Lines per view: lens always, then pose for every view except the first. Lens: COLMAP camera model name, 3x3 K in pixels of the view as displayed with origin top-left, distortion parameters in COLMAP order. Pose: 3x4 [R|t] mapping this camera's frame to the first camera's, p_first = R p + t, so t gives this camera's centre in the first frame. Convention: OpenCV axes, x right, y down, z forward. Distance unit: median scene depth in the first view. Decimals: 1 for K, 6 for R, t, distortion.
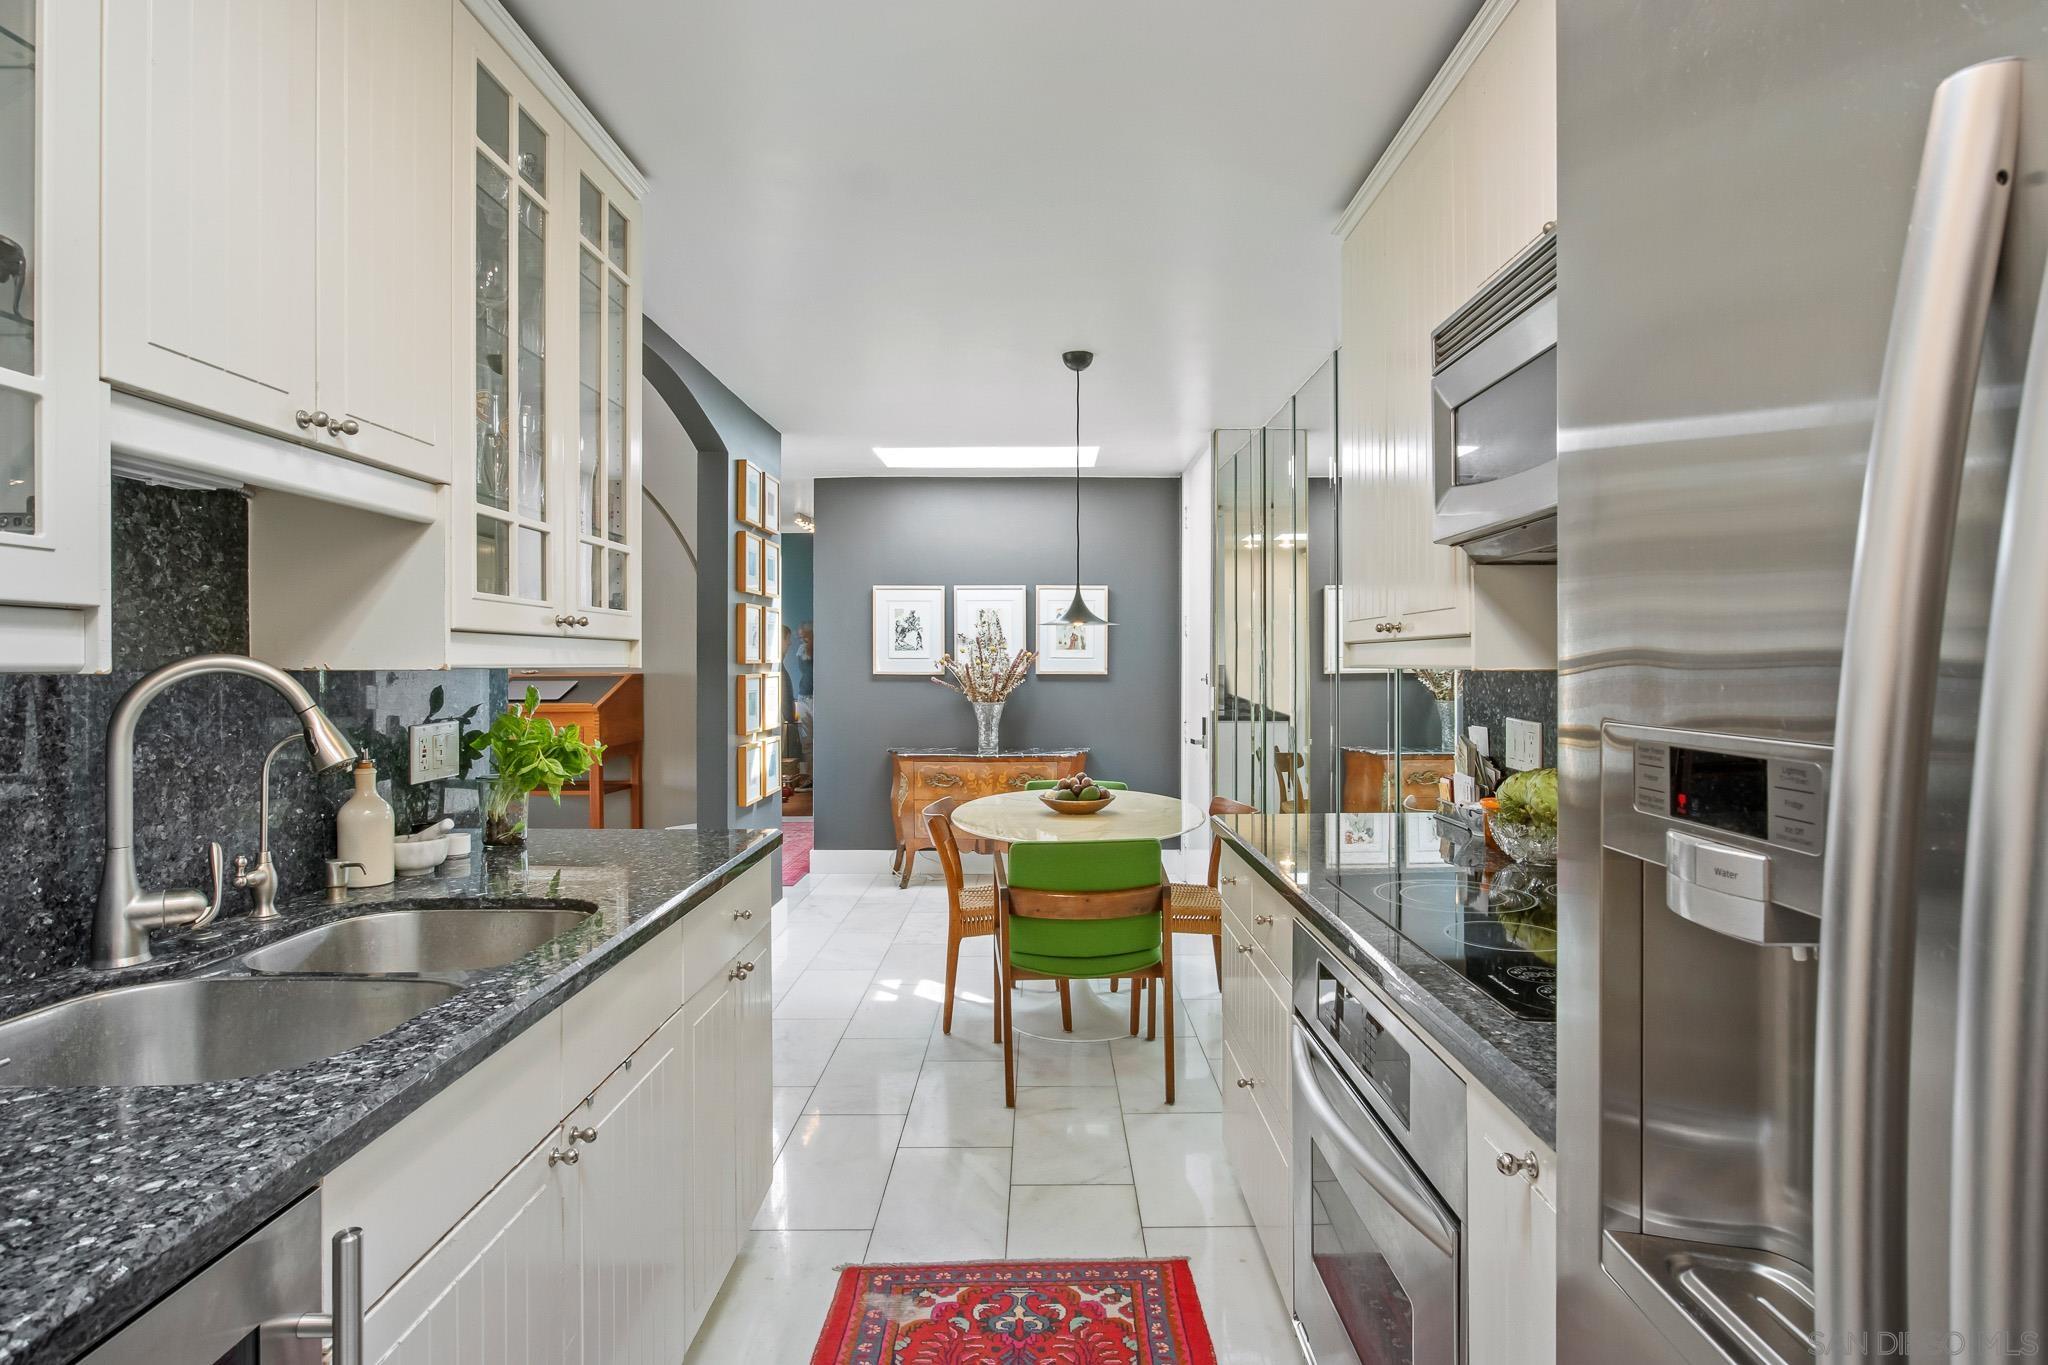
lens RADIAL K [[1062.9, 0, 1031.1], [0, 1062.9, 676.1], [0, 0, 1]] dist [-0.005910, 0.012223]
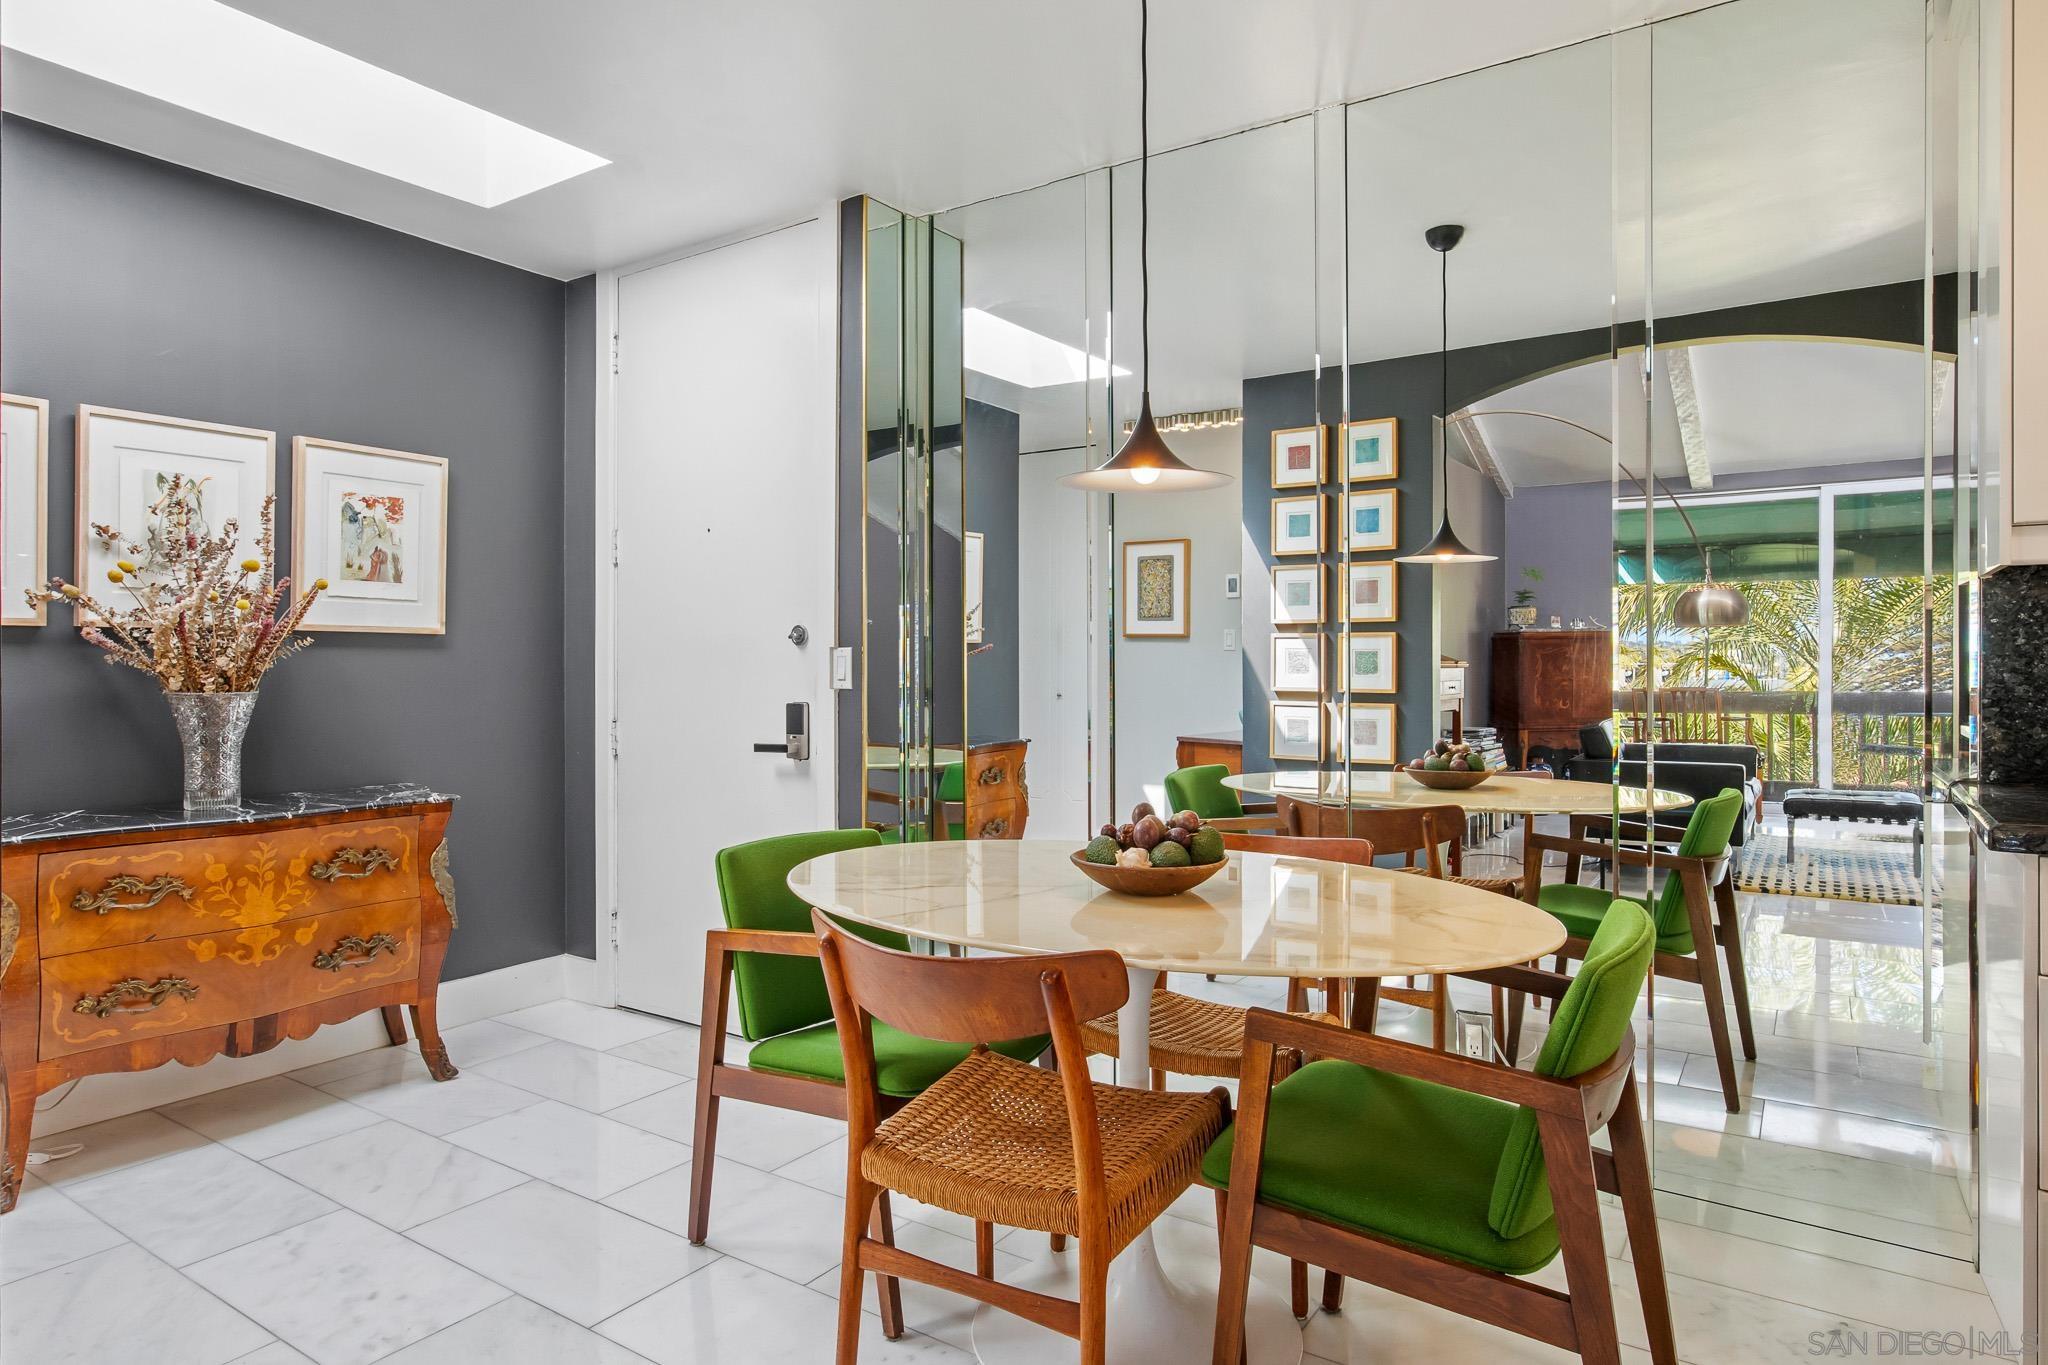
lens RADIAL K [[1208.7, 0, 1015.5], [0, 1208.7, 660.6], [0, 0, 1]] dist [-0.002854, 0.009668]
pose [[0.570291, 0.003165, 0.821437, -0.246004], [0.005643, 0.999954, -0.007770, 0.016951], [-0.821424, 0.009067, 0.570247, 0.451379]]
